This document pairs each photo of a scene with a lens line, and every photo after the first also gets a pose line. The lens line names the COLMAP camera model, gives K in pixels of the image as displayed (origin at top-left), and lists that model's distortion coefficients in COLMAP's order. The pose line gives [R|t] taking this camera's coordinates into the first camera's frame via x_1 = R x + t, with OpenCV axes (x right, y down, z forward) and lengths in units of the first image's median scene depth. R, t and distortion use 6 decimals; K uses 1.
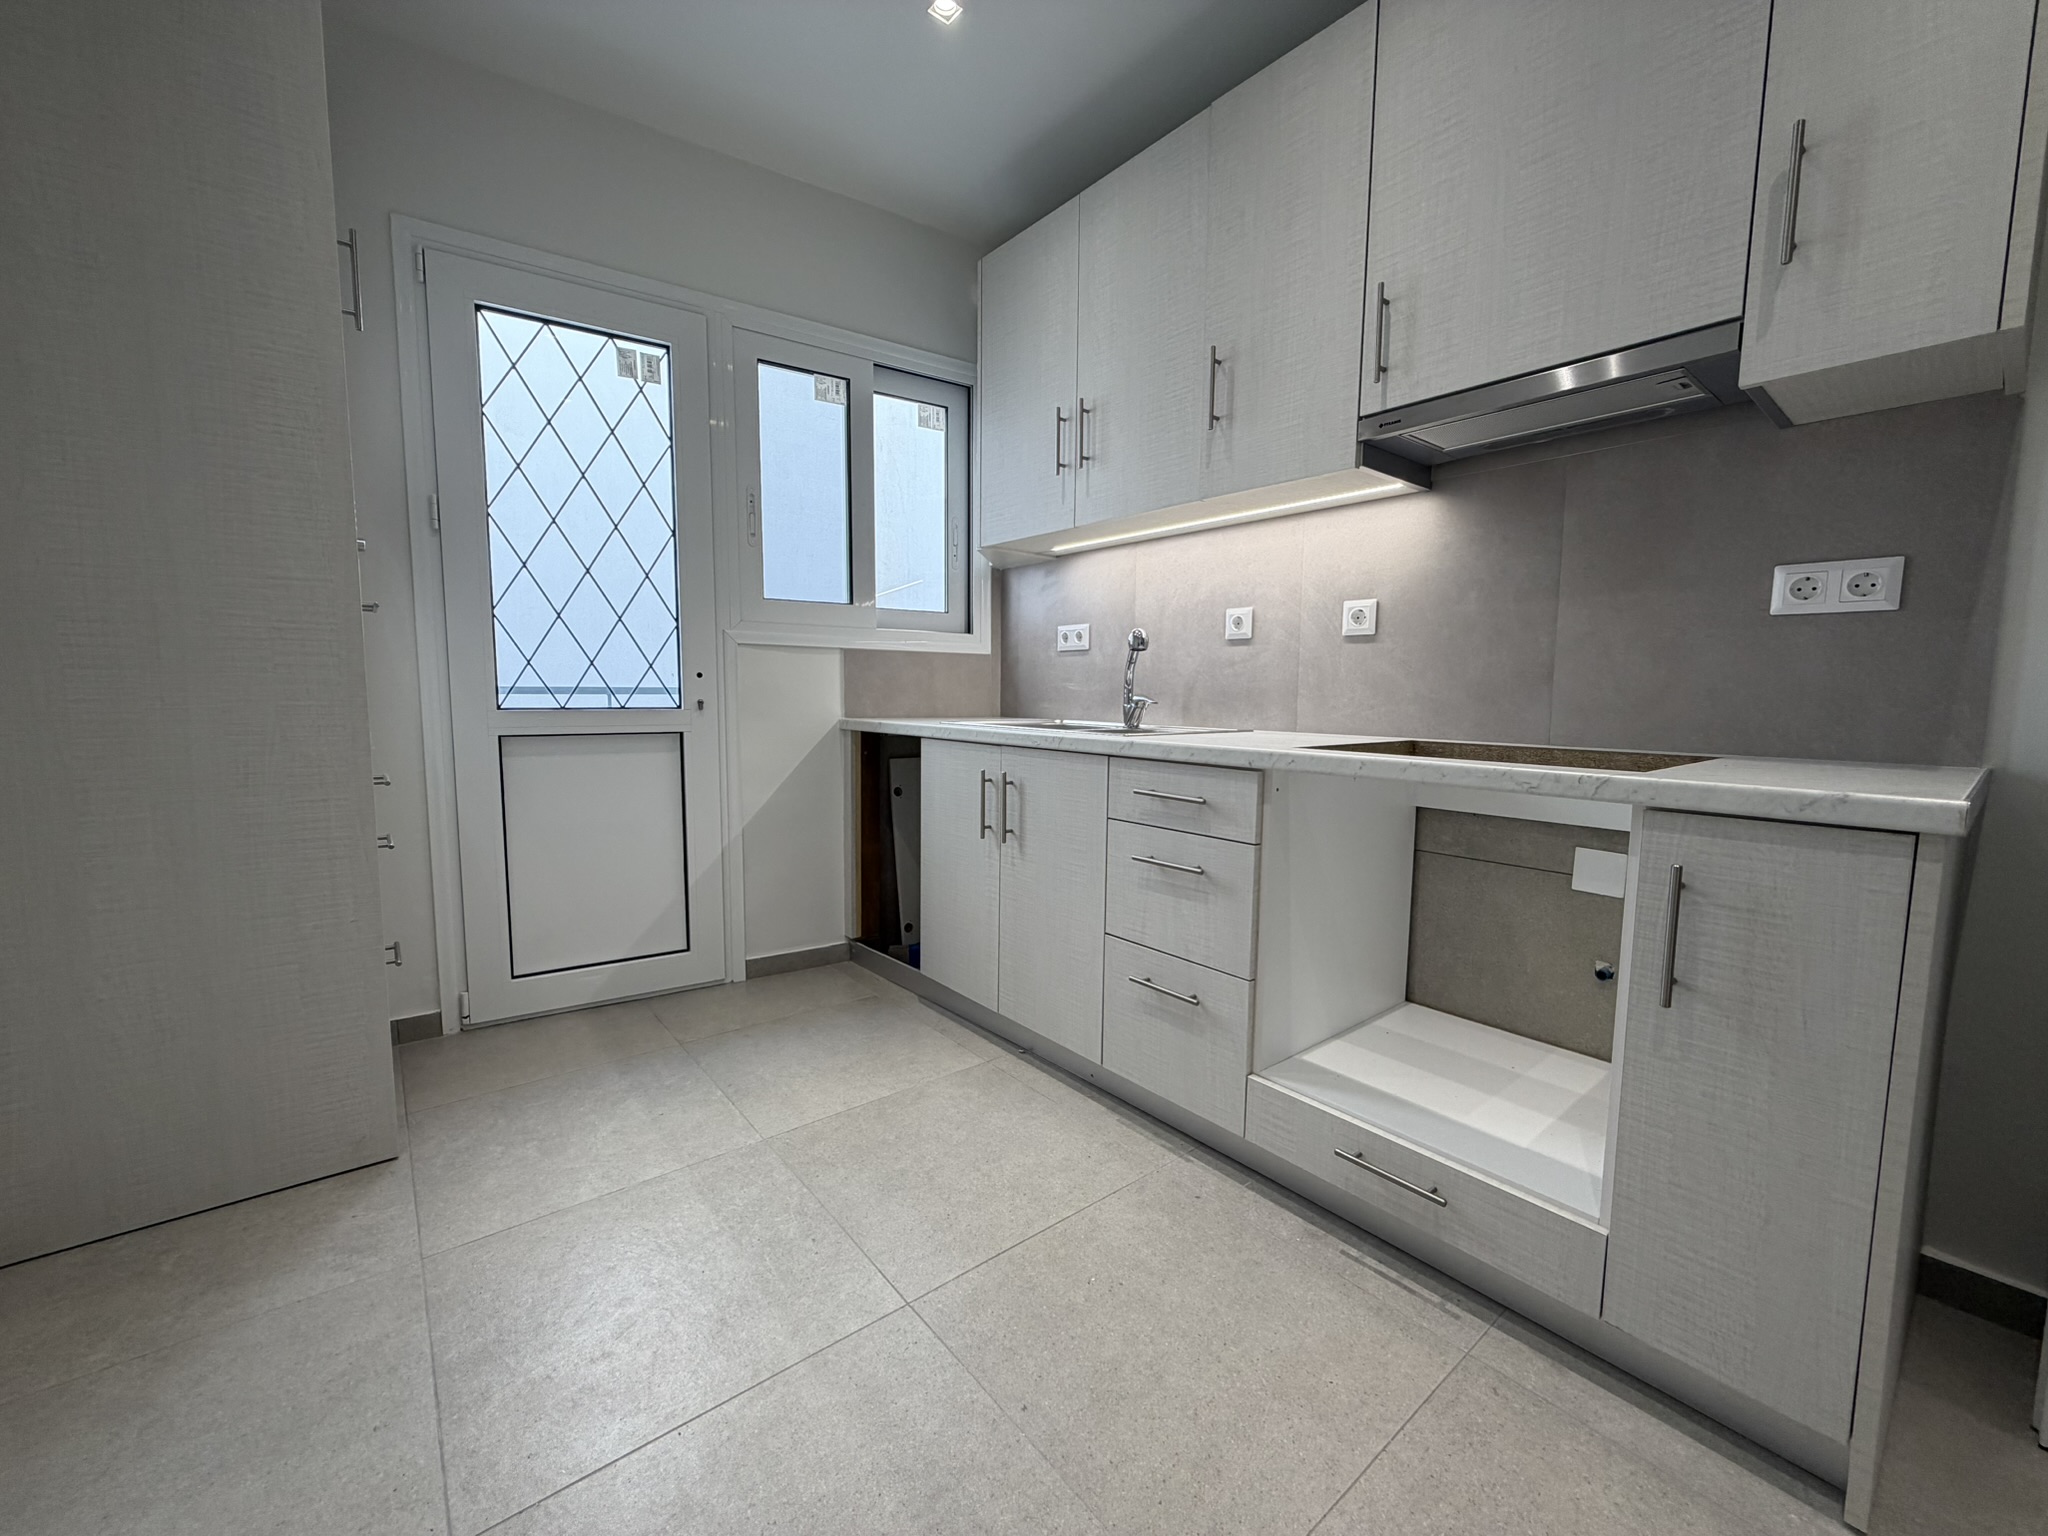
lens RADIAL K [[818.2, 0, 1019.0], [0, 818.2, 768.1], [0, 0, 1]] dist [0.001927, -0.001150]
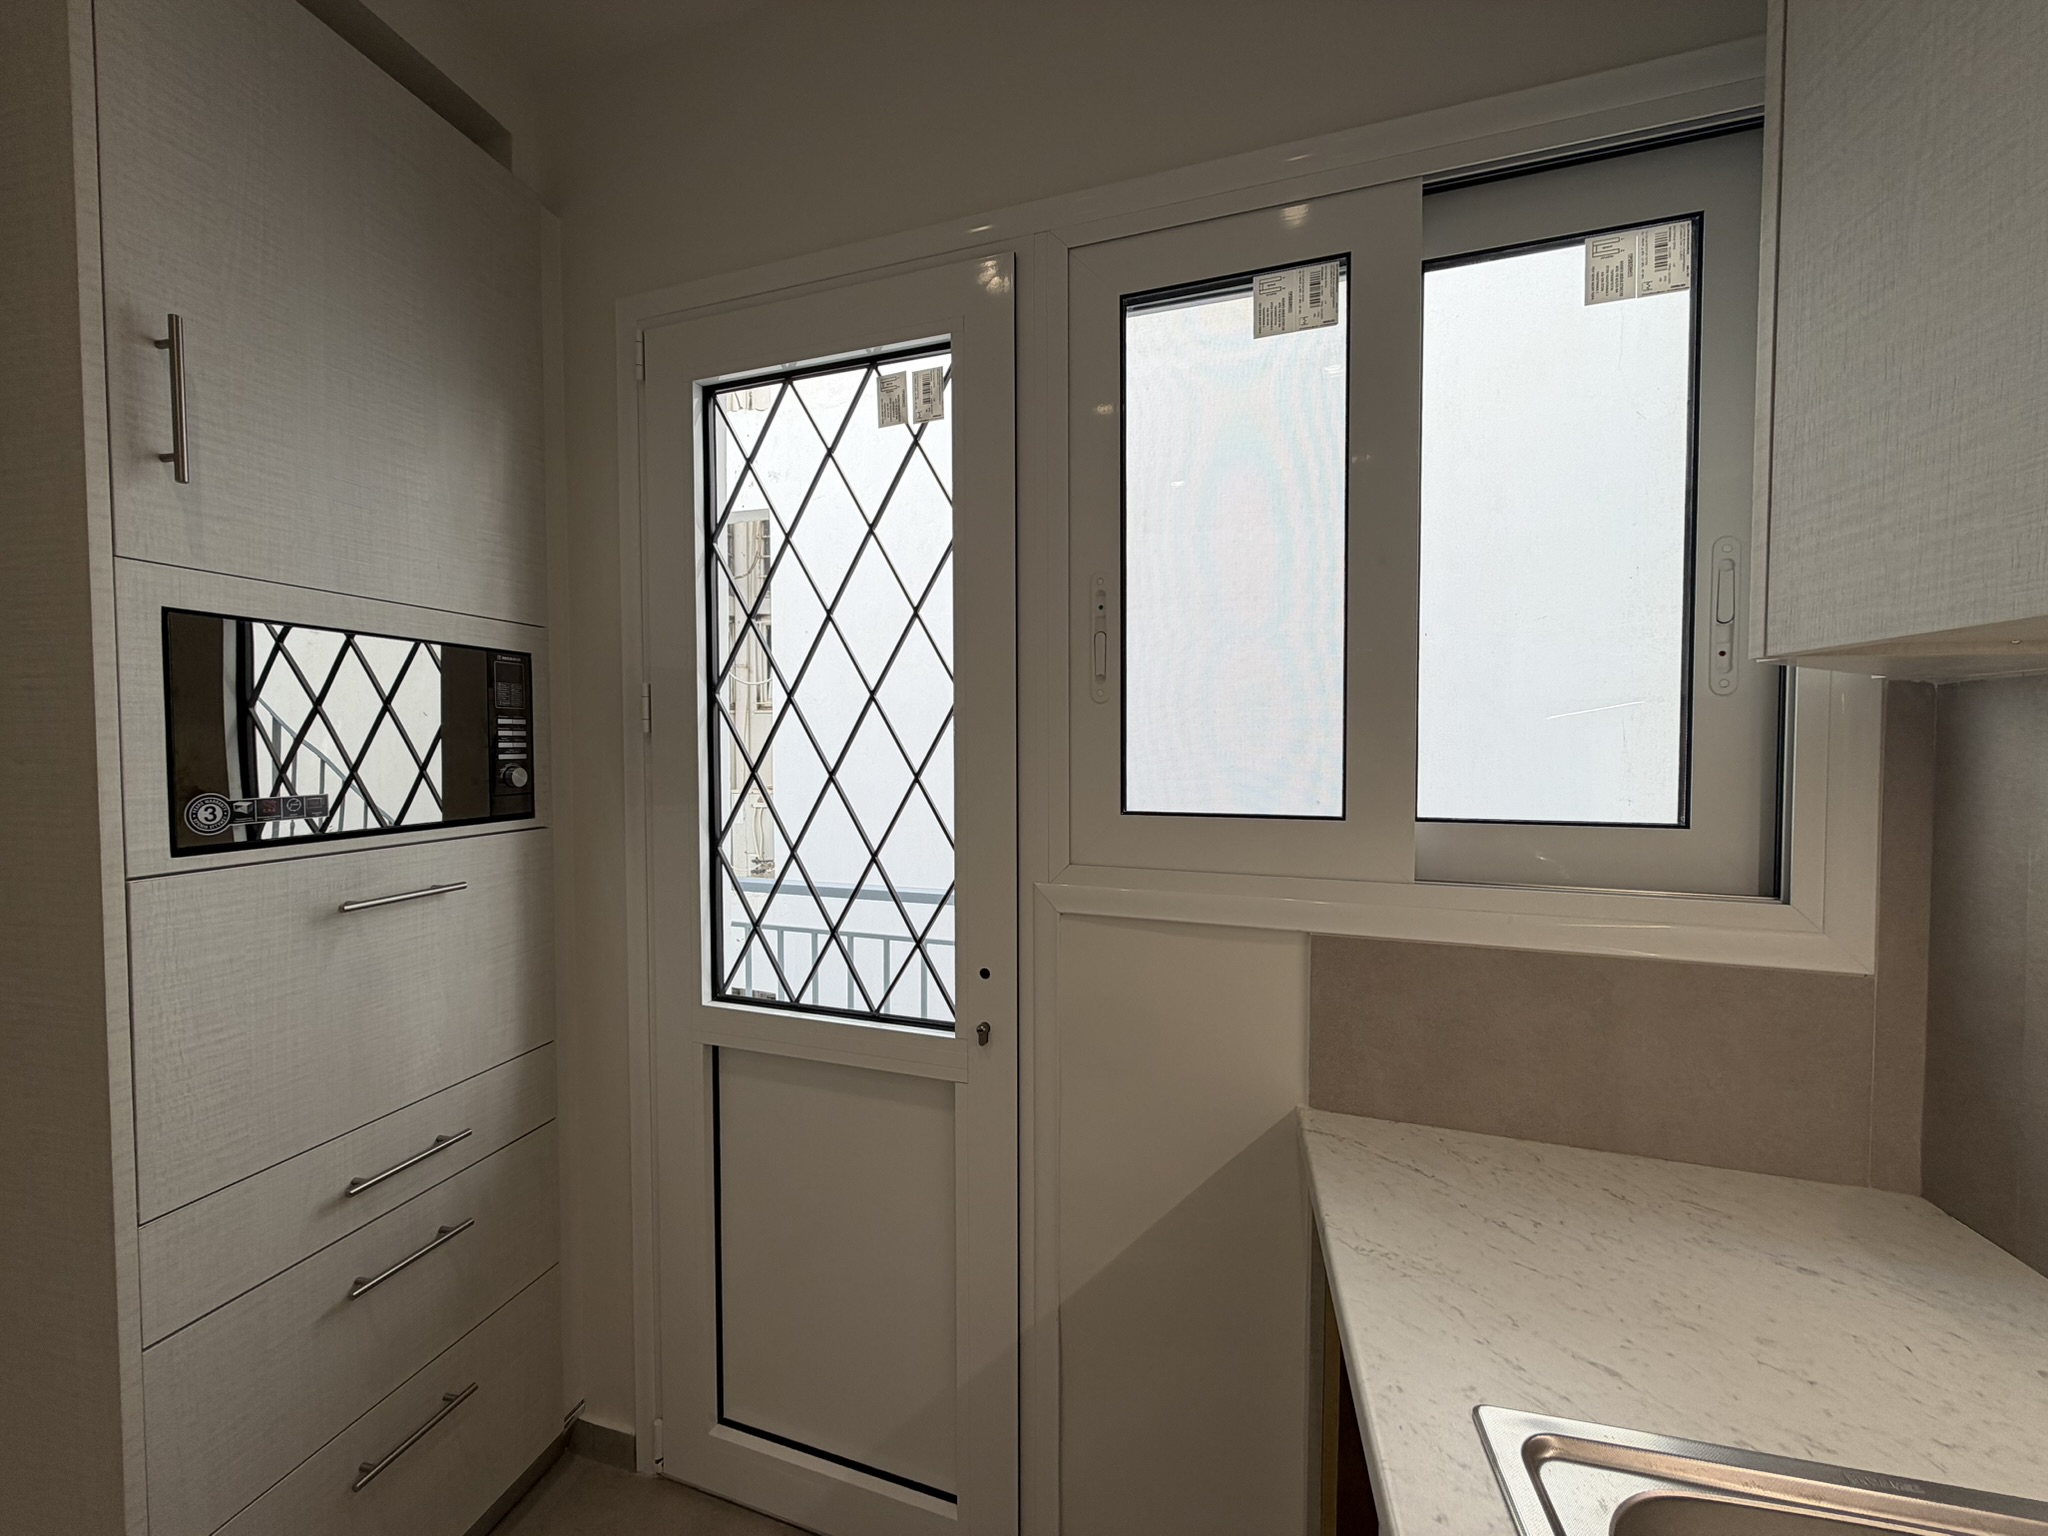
lens RADIAL K [[818.2, 0, 1019.0], [0, 818.2, 768.1], [0, 0, 1]] dist [0.001927, -0.001150]
pose [[0.611741, 0.014867, -0.790918, 0.010019], [-0.069495, 0.996968, -0.035012, -0.213331], [0.788000, 0.076383, 0.610919, 0.679744]]
